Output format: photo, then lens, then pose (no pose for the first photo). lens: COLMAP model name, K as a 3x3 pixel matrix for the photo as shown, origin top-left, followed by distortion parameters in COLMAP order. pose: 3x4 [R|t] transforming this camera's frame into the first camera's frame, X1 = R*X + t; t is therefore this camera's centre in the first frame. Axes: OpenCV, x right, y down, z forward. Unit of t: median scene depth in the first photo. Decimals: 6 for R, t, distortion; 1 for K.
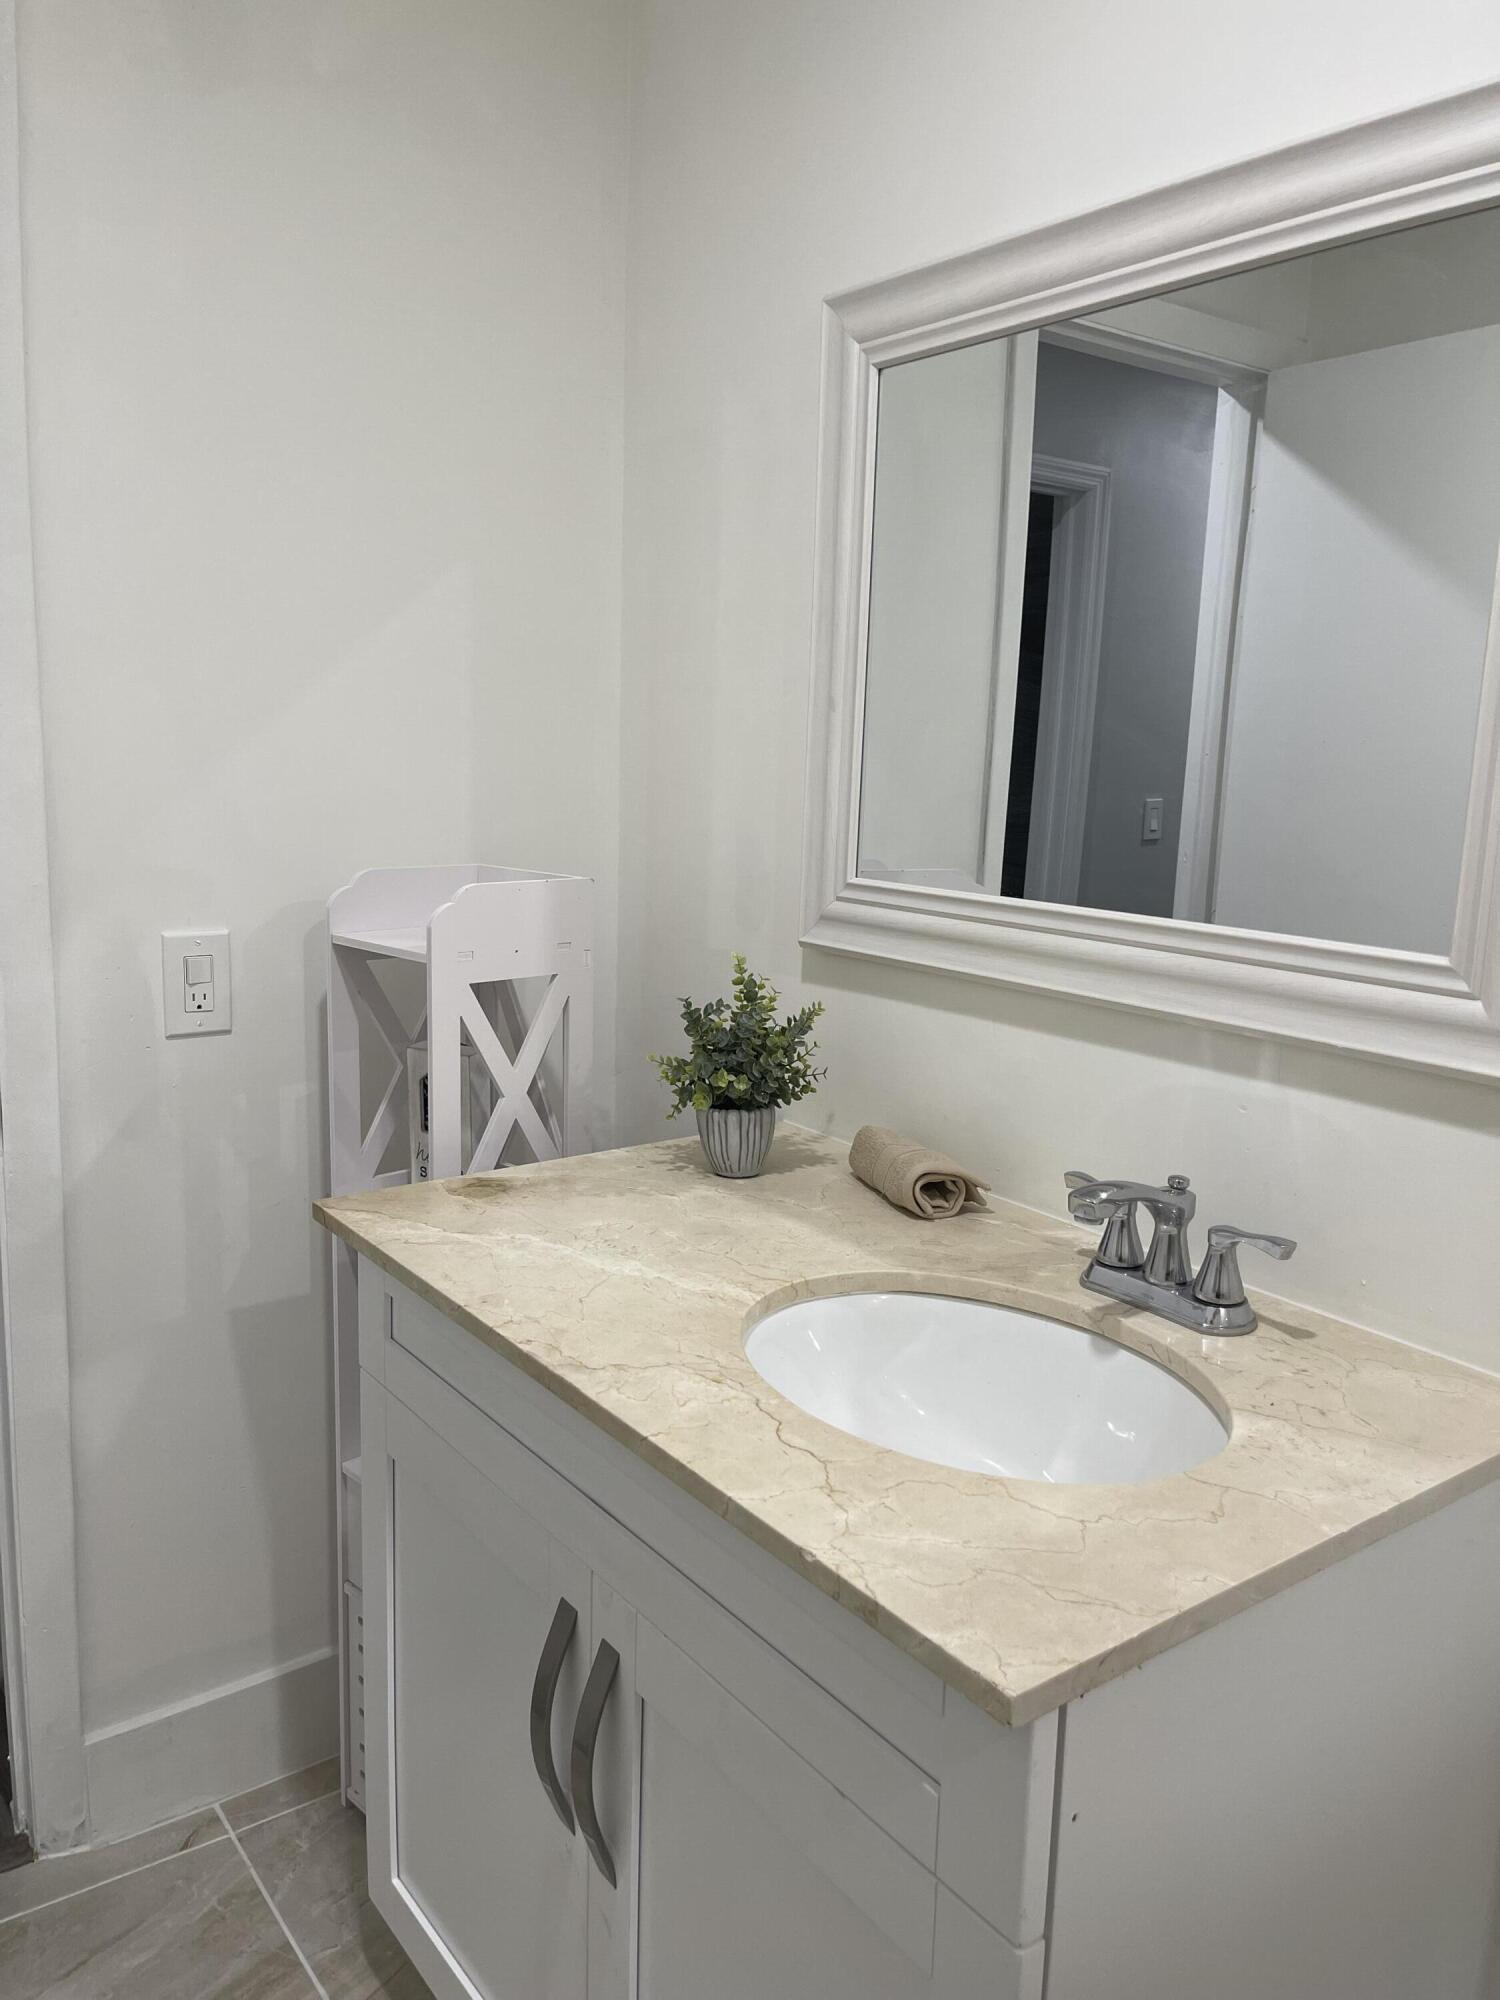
lens RADIAL K [[1514.3, 0, 745.0], [0, 1514.3, 1002.4], [0, 0, 1]] dist [0.035355, -0.006182]
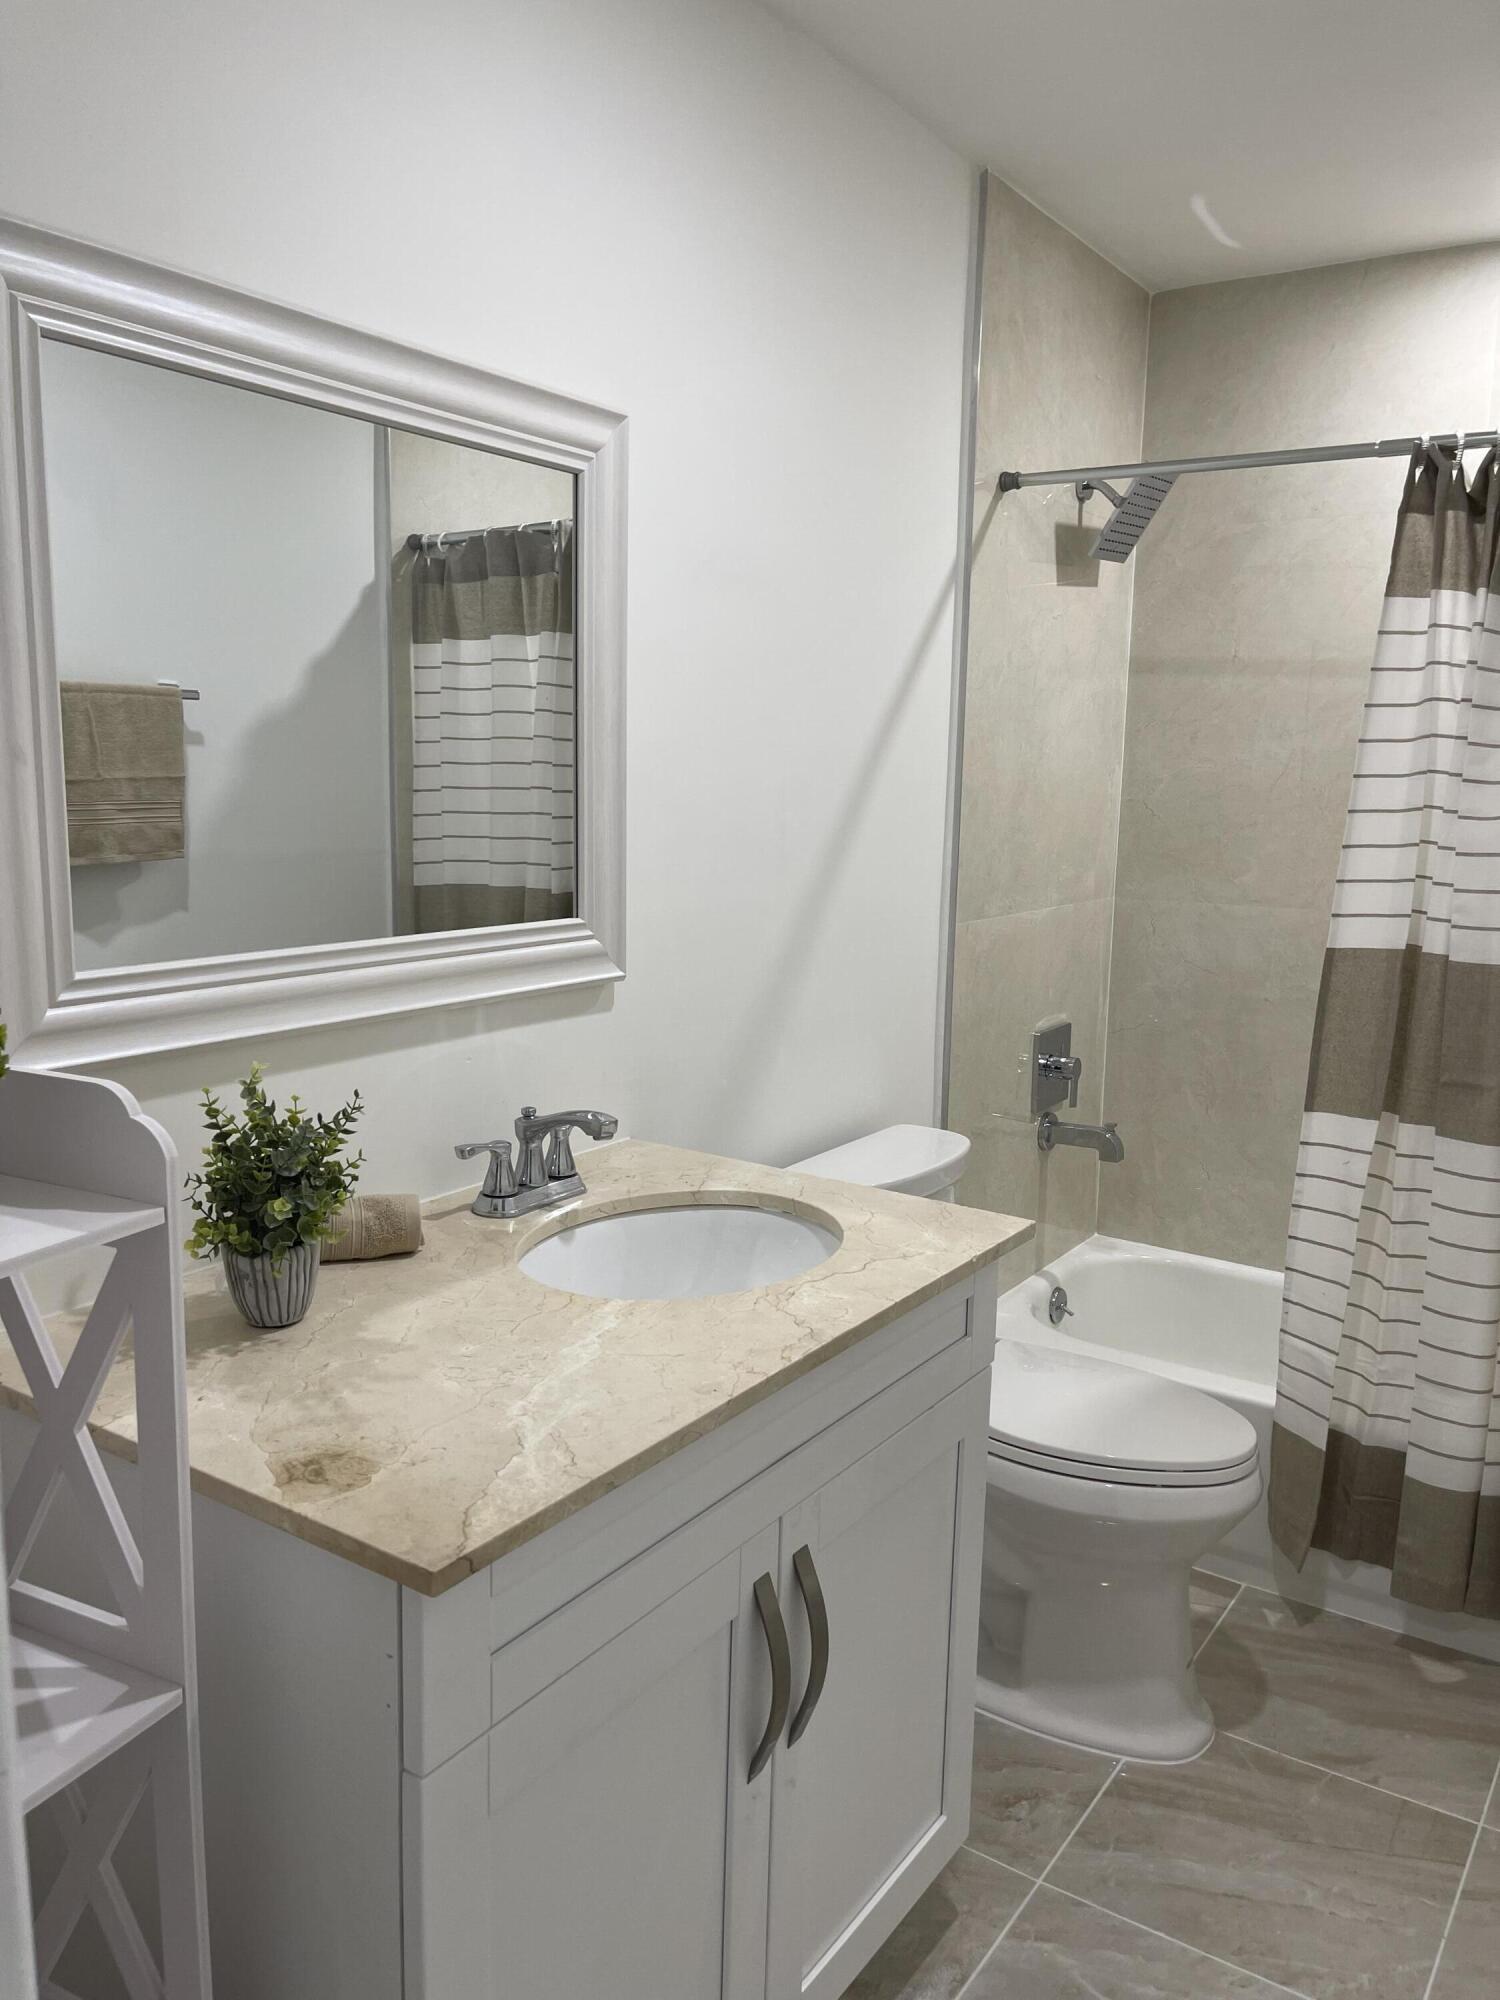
lens RADIAL K [[1507.5, 0, 742.4], [0, 1507.5, 997.3], [0, 0, 1]] dist [0.063436, -0.070712]
pose [[-0.323931, -0.184802, 0.927856, -1.023085], [0.134253, 0.961833, 0.238439, -0.280962], [-0.936507, 0.201806, -0.286757, 1.171821]]
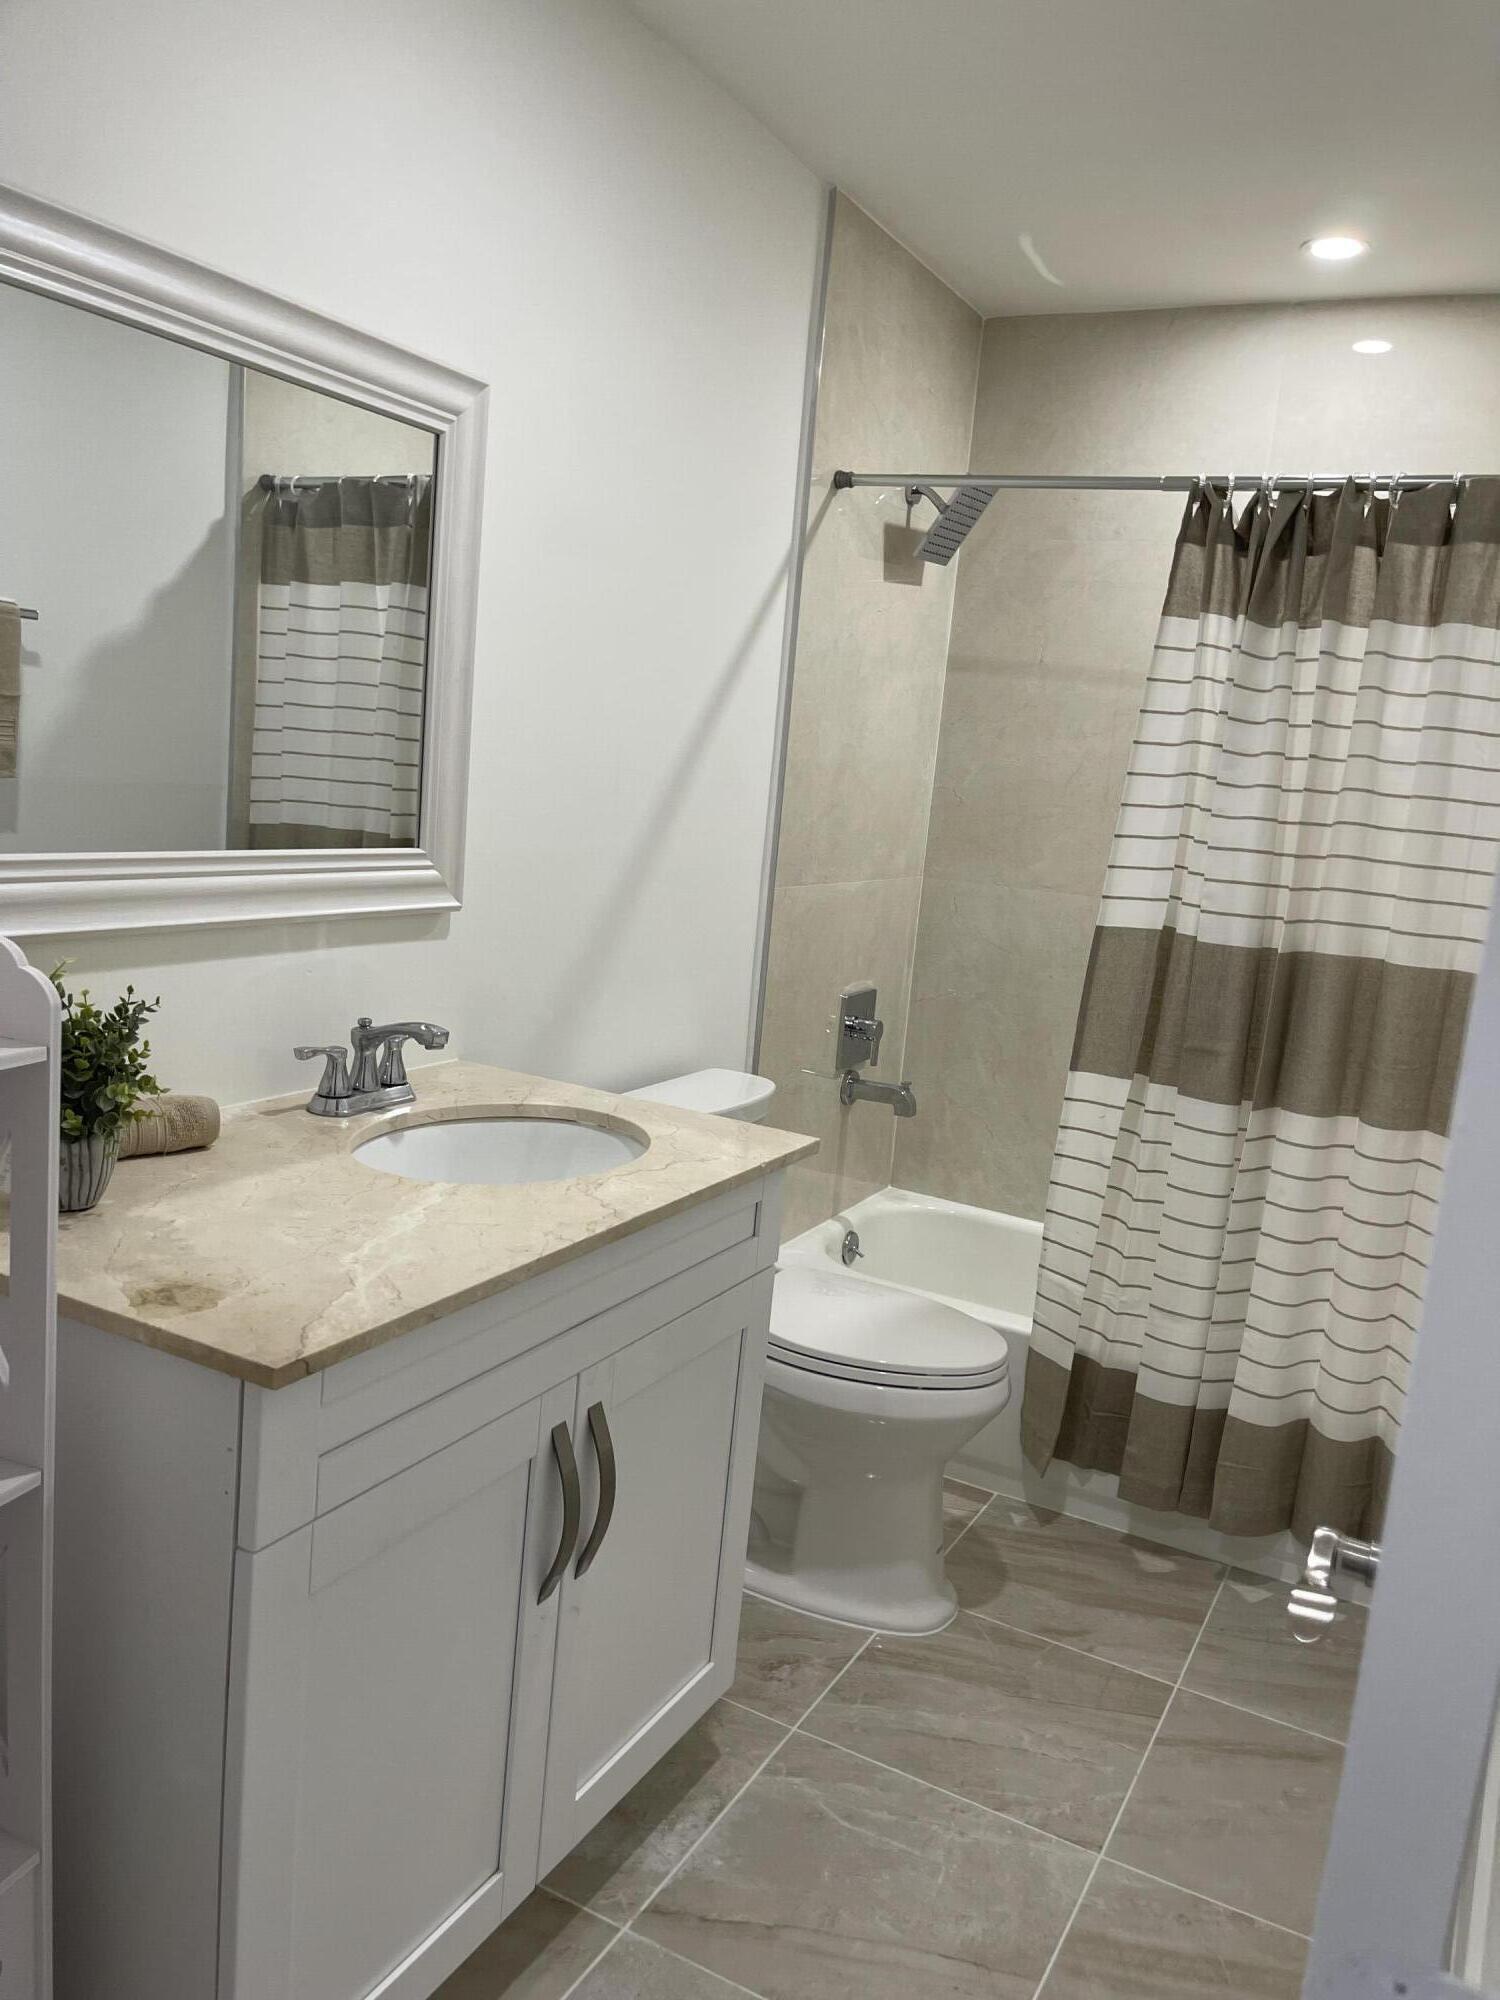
lens RADIAL K [[1512.9, 0, 766.8], [0, 1512.9, 1009.2], [0, 0, 1]] dist [0.066020, -0.083885]
pose [[-0.427971, -0.220040, 0.876598, -1.180618], [0.052707, 0.962183, 0.267256, -0.270549], [-0.902254, 0.160580, -0.400189, 1.220258]]
